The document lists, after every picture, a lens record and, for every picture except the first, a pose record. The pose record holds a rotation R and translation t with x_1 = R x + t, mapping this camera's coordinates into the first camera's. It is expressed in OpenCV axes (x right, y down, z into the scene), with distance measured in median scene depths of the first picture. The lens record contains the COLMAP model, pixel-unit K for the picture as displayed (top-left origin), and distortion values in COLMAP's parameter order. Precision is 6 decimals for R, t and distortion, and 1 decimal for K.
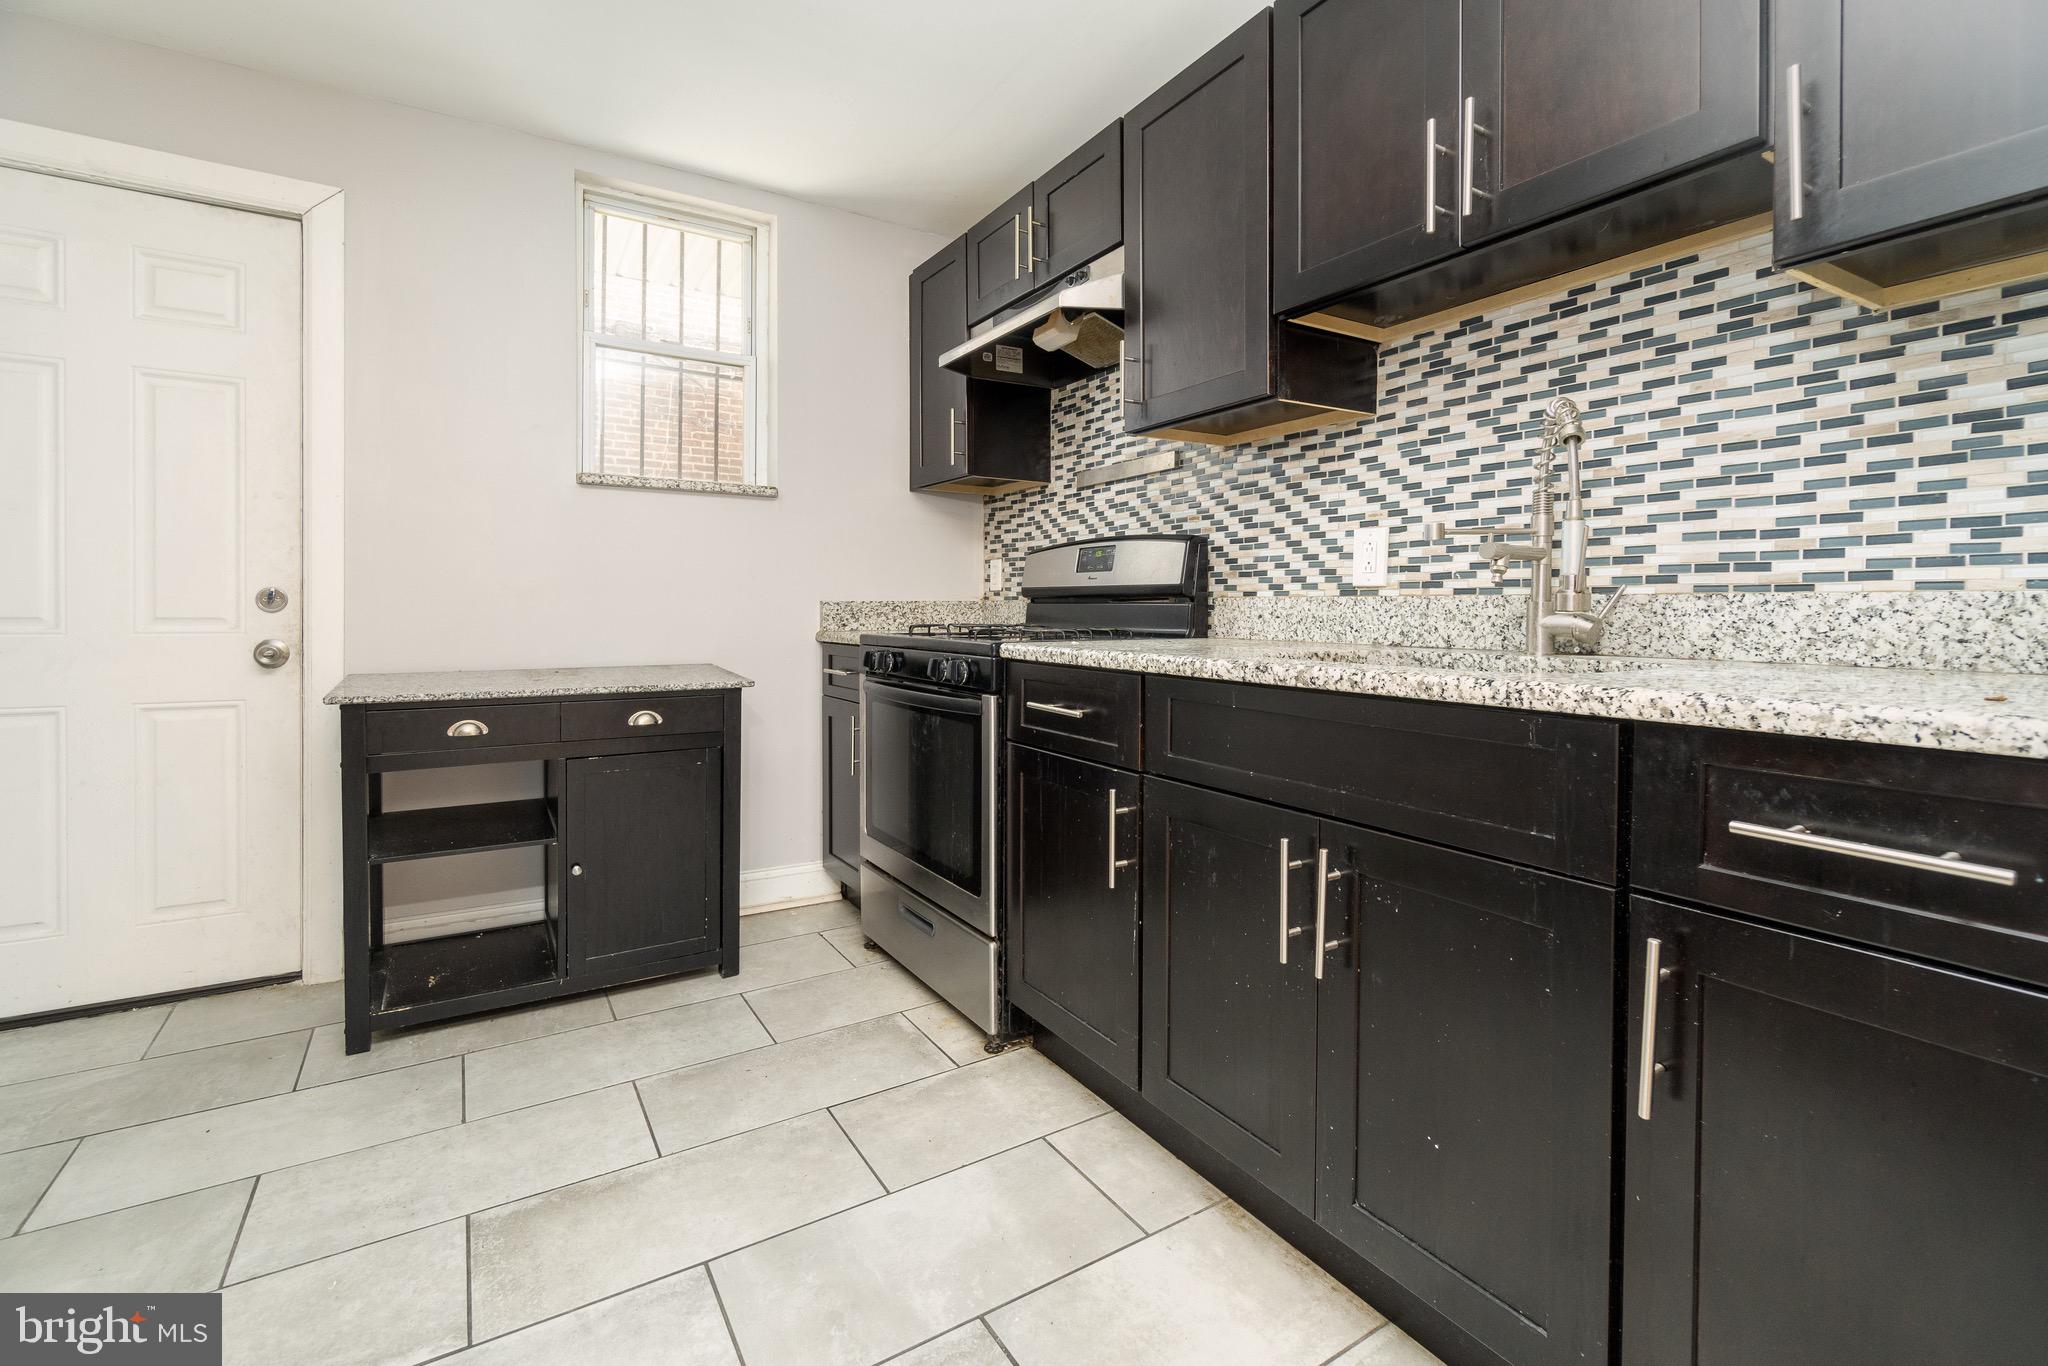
lens RADIAL K [[905.3, 0, 1028.1], [0, 905.3, 617.9], [0, 0, 1]] dist [-0.008776, 0.000772]
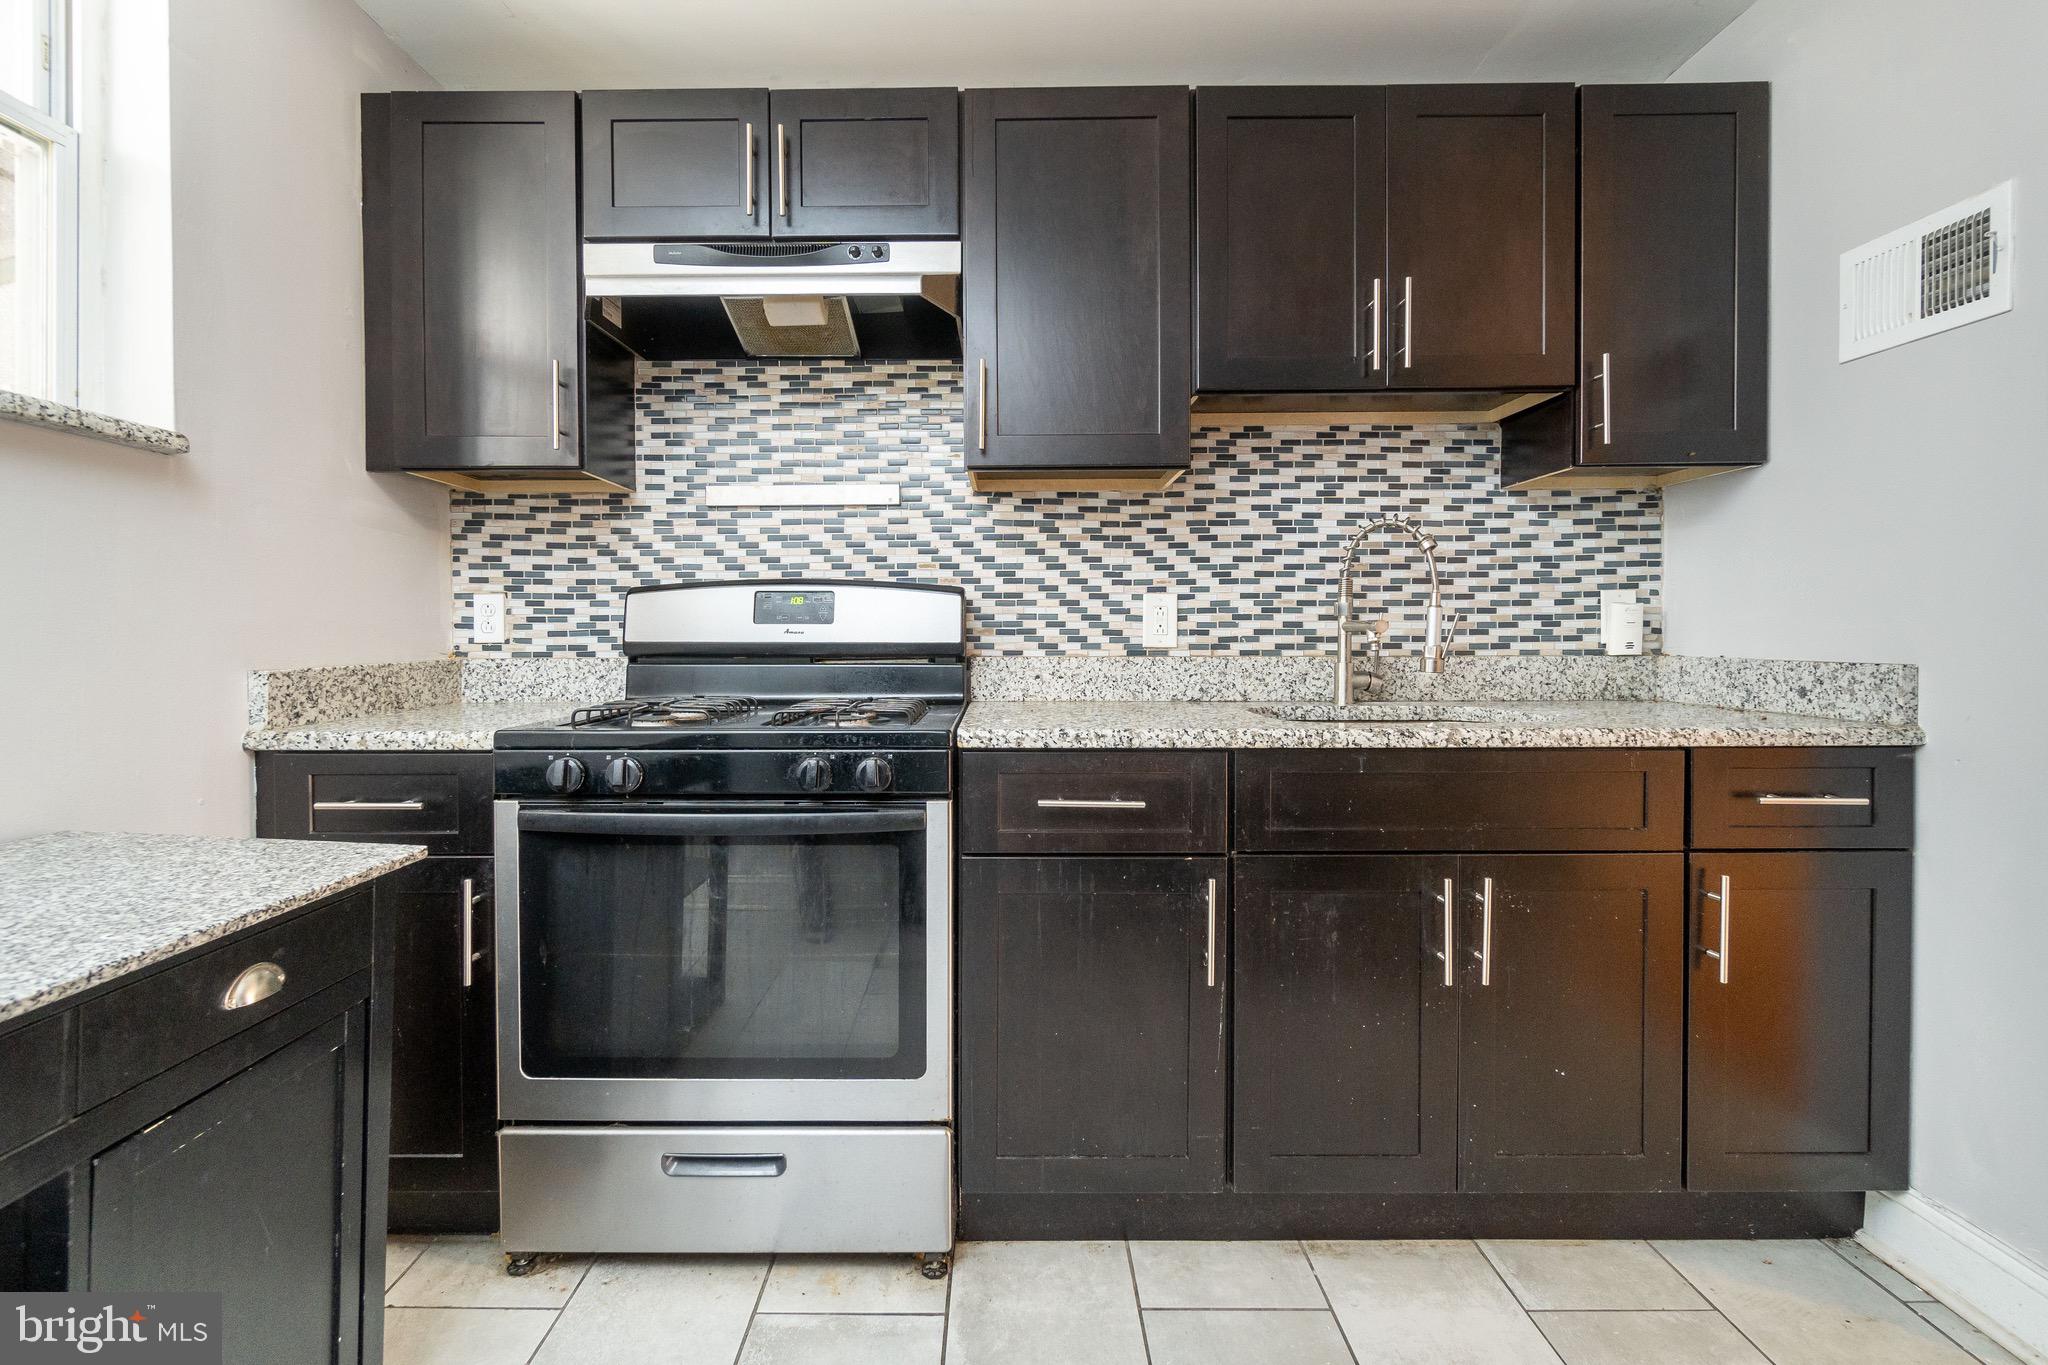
lens RADIAL K [[972.3, 0, 1016.2], [0, 972.3, 642.5], [0, 0, 1]] dist [-0.005951, -0.001494]
pose [[0.523579, -0.010799, 0.851909, -0.746950], [0.012630, 0.999908, 0.004912, -0.051489], [-0.851883, 0.008187, 0.523667, 0.567965]]
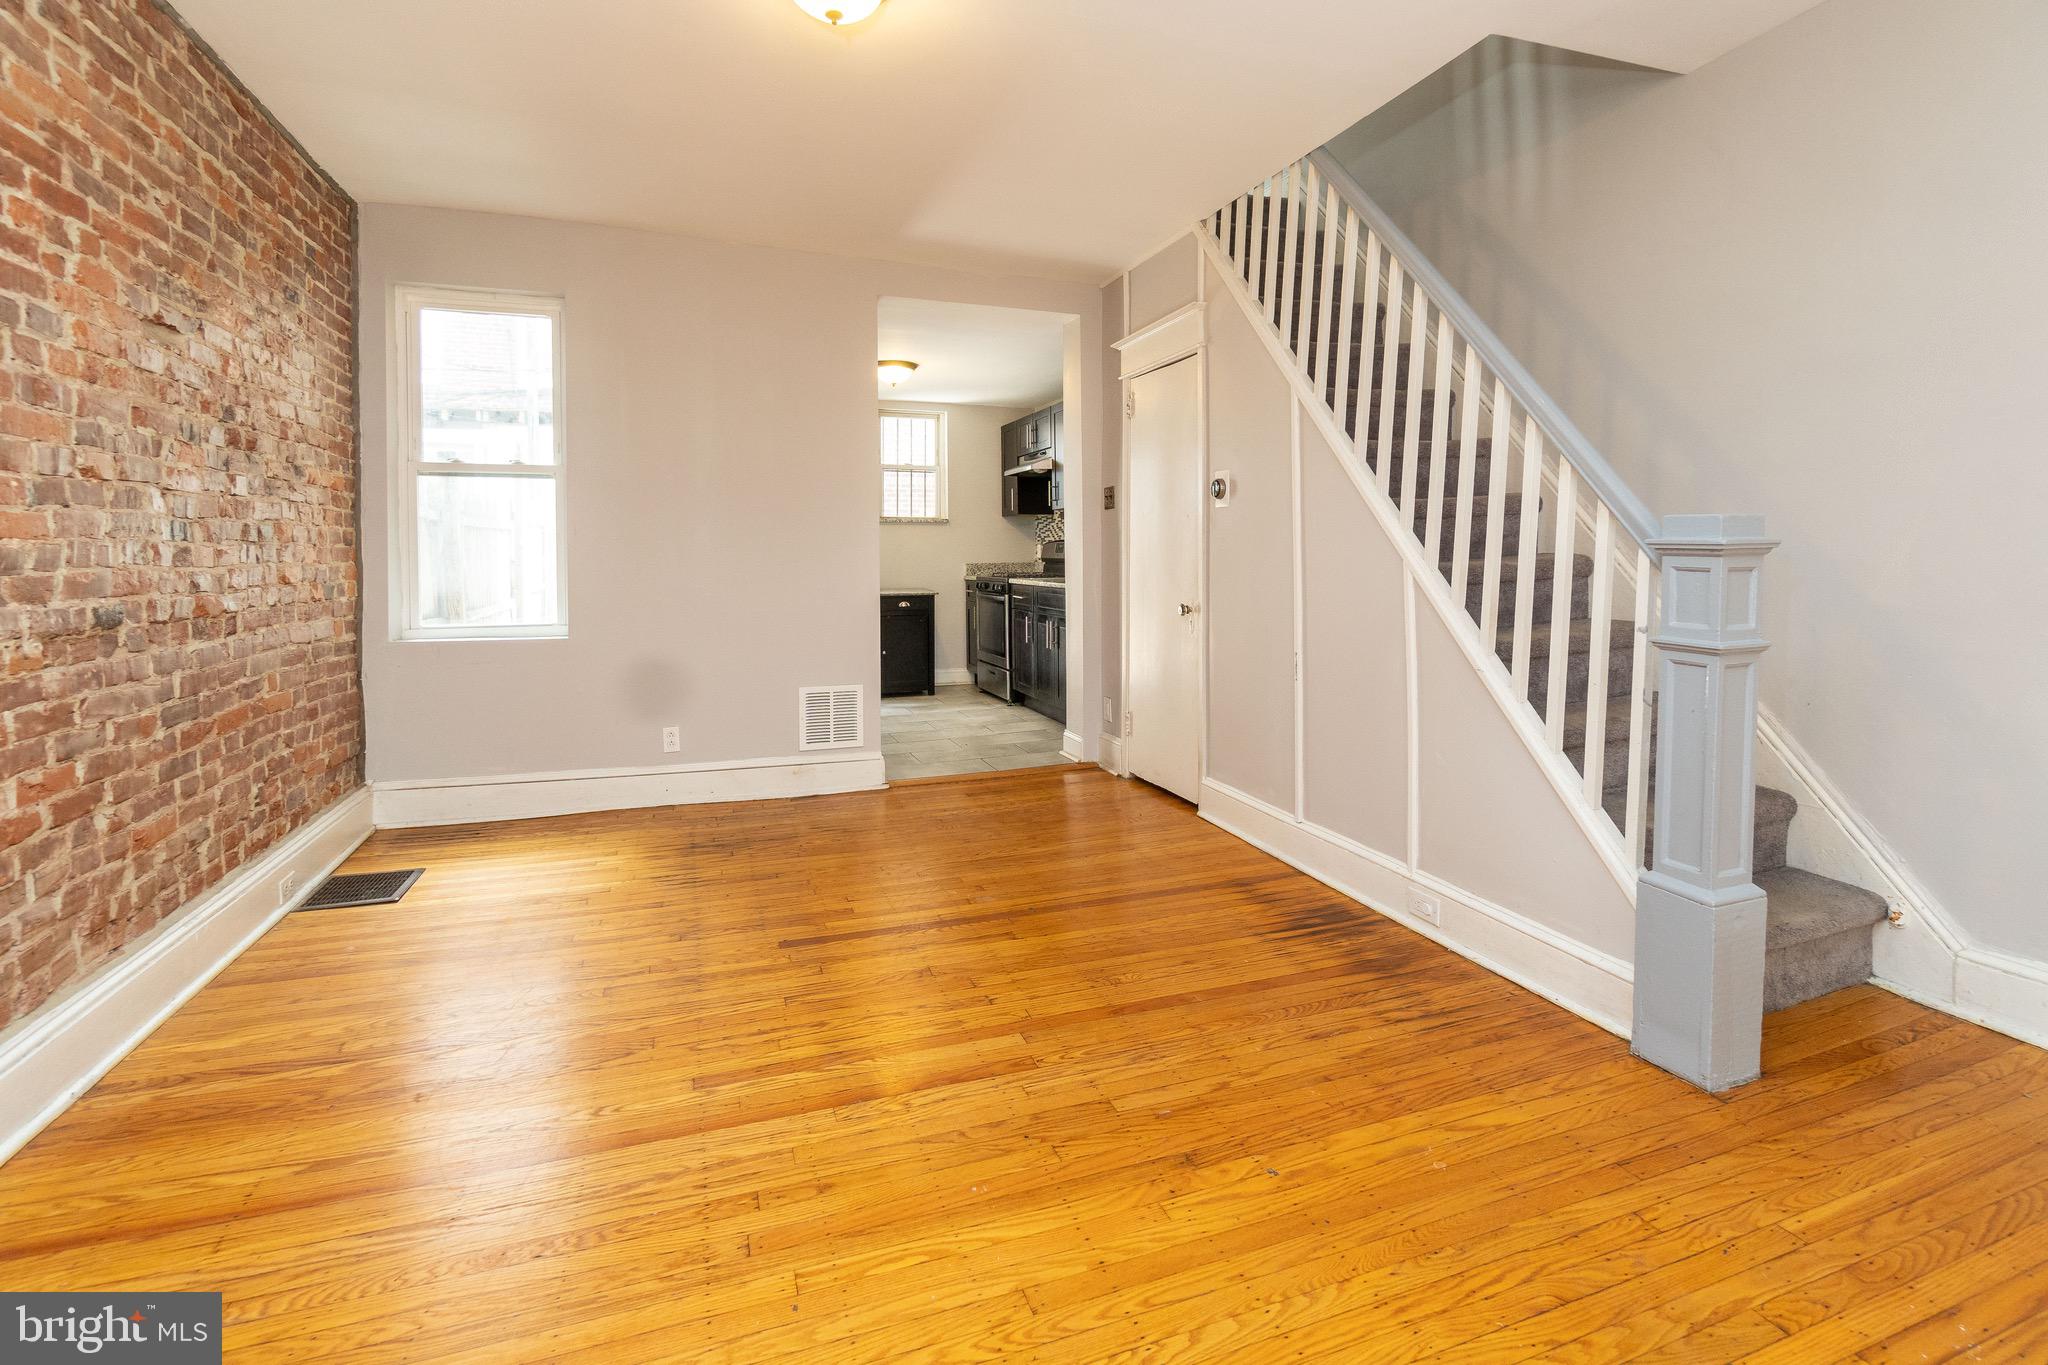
lens RADIAL K [[905.3, 0, 1039.1], [0, 905.3, 586.6], [0, 0, 1]] dist [-0.008776, 0.000772]
pose [[0.980230, 0.001094, -0.197856, 0.786042], [0.002686, 0.999819, 0.018838, -0.005520], [0.197841, -0.018997, 0.980050, -2.382989]]
